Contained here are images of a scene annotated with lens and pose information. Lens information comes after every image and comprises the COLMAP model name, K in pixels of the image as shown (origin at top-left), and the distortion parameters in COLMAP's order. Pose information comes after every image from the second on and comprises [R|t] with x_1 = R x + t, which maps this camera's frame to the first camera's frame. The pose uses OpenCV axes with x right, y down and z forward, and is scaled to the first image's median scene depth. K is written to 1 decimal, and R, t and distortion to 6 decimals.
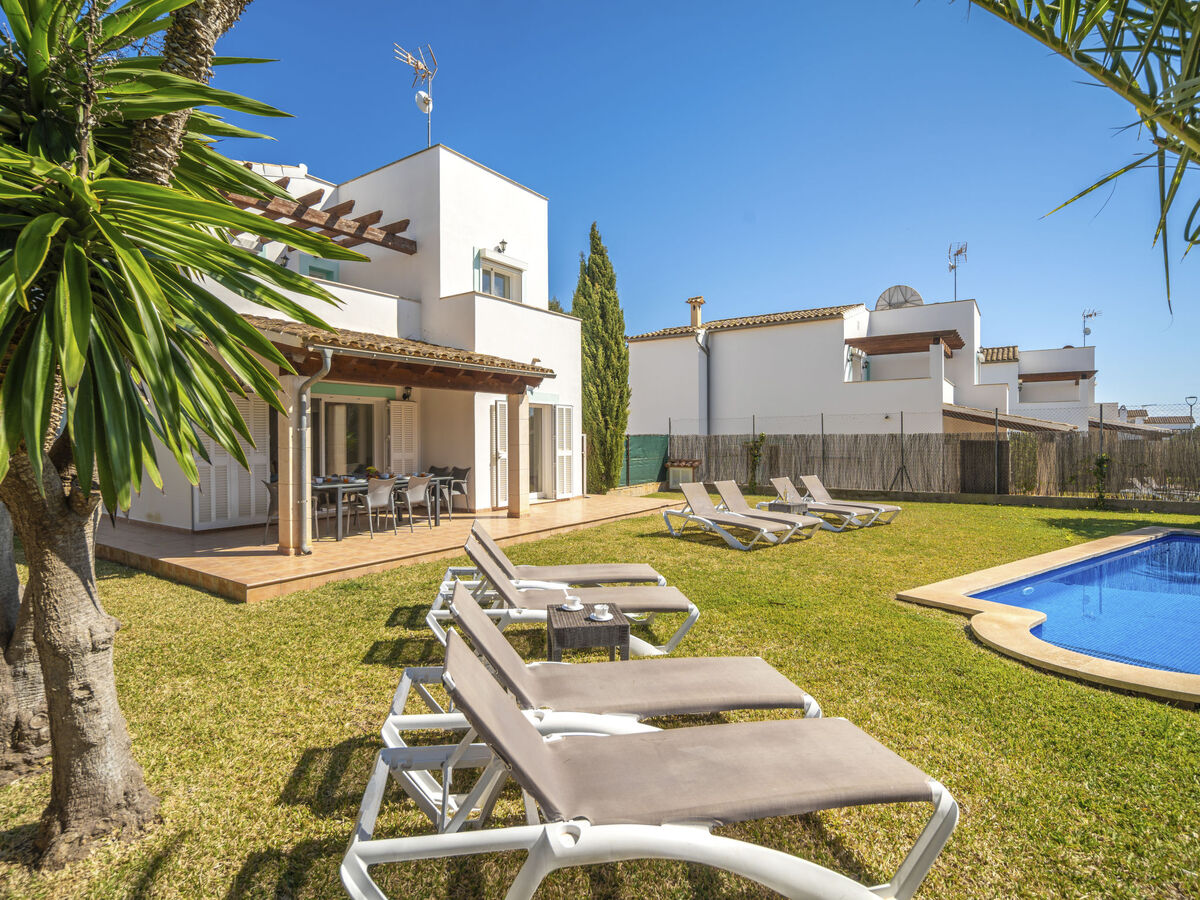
lens RADIAL K [[619.3, 0, 596.4], [0, 619.3, 445.6], [0, 0, 1]] dist [-0.019322, 0.014029]
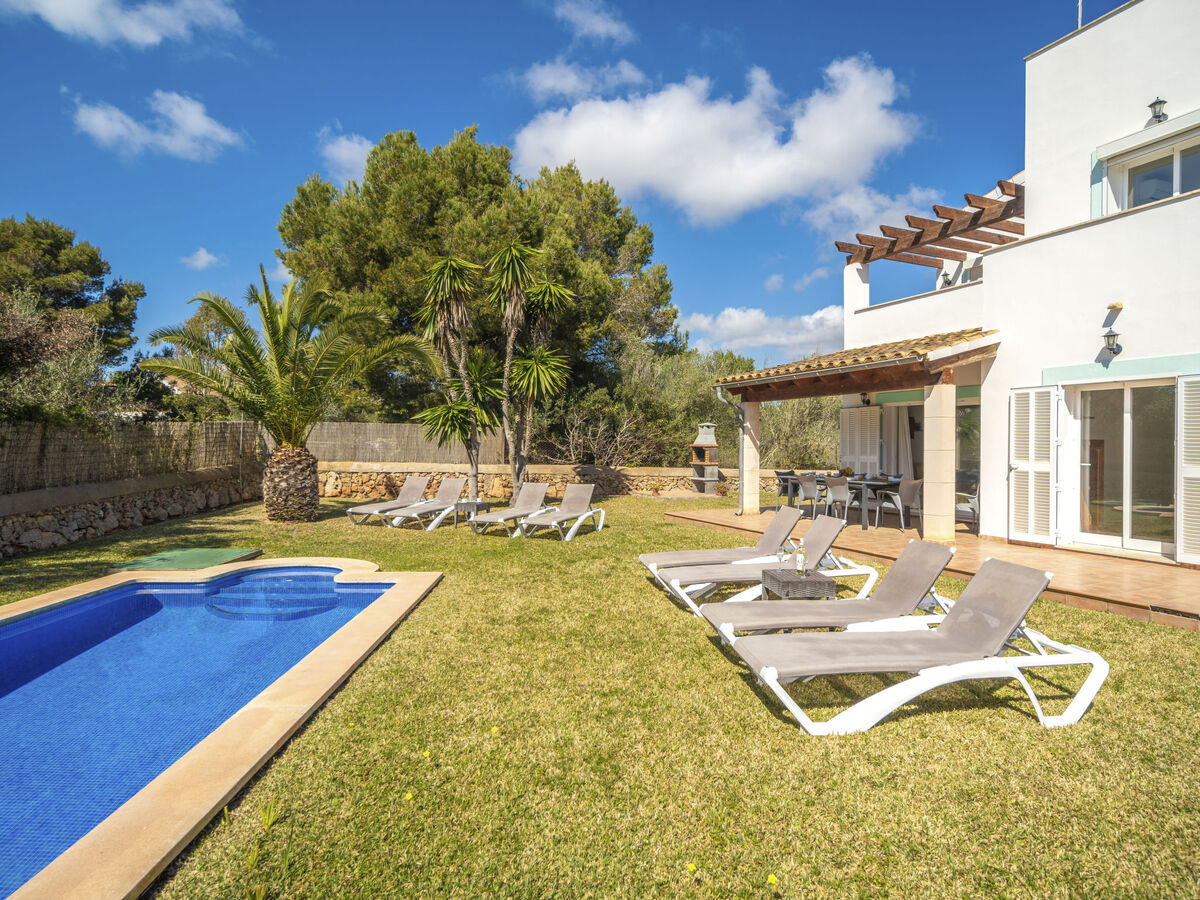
lens RADIAL K [[654.6, 0, 594.0], [0, 654.6, 448.8], [0, 0, 1]] dist [0.001734, 0.002227]
pose [[-0.523471, 0.008195, -0.852004, 0.638041], [-0.010182, 0.999822, 0.015873, -0.009977], [0.851983, 0.016984, -0.523295, 0.858625]]
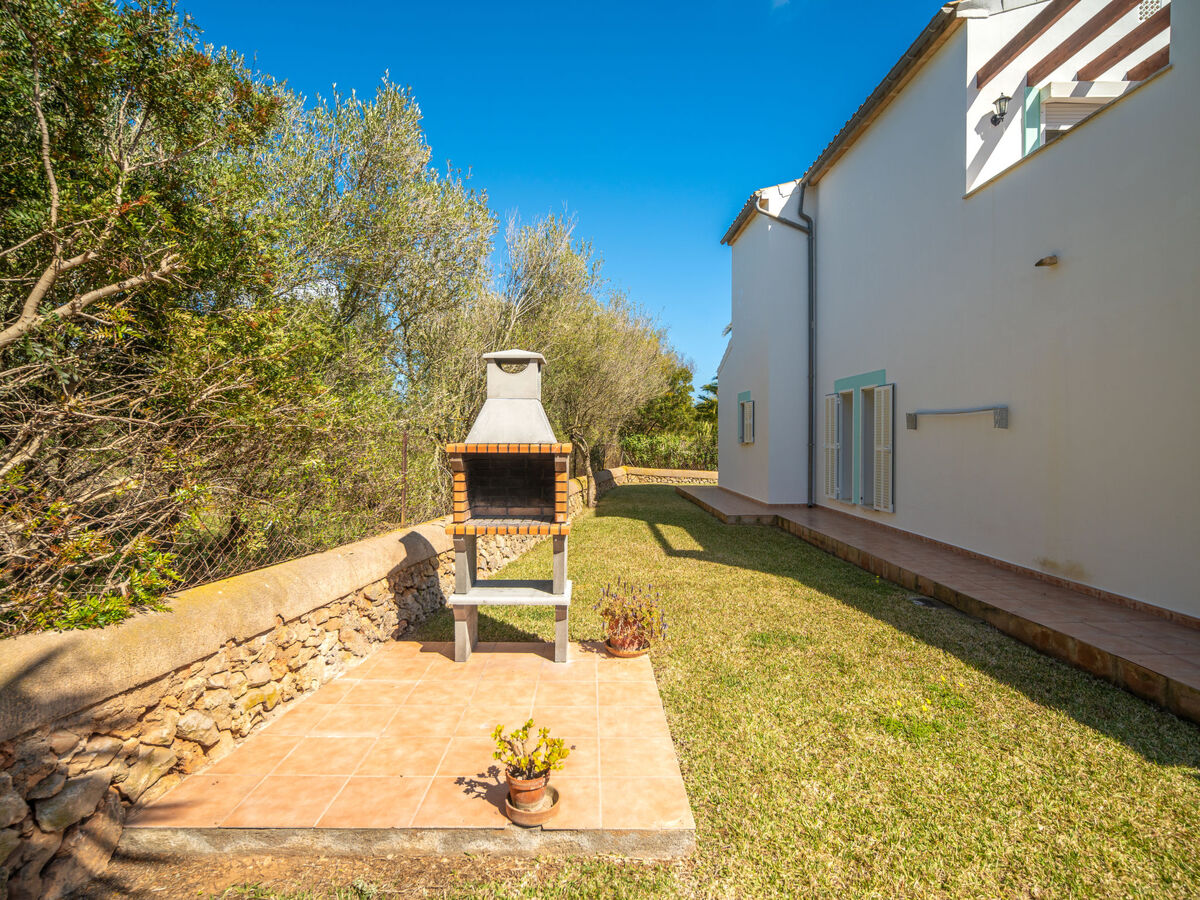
lens RADIAL K [[619.3, 0, 596.4], [0, 619.3, 445.6], [0, 0, 1]] dist [-0.019322, 0.014029]
pose [[0.579693, 0.015921, -0.814679, -0.354570], [-0.008612, 0.999873, 0.013412, -0.002932], [0.814789, -0.000759, 0.579757, 0.218910]]
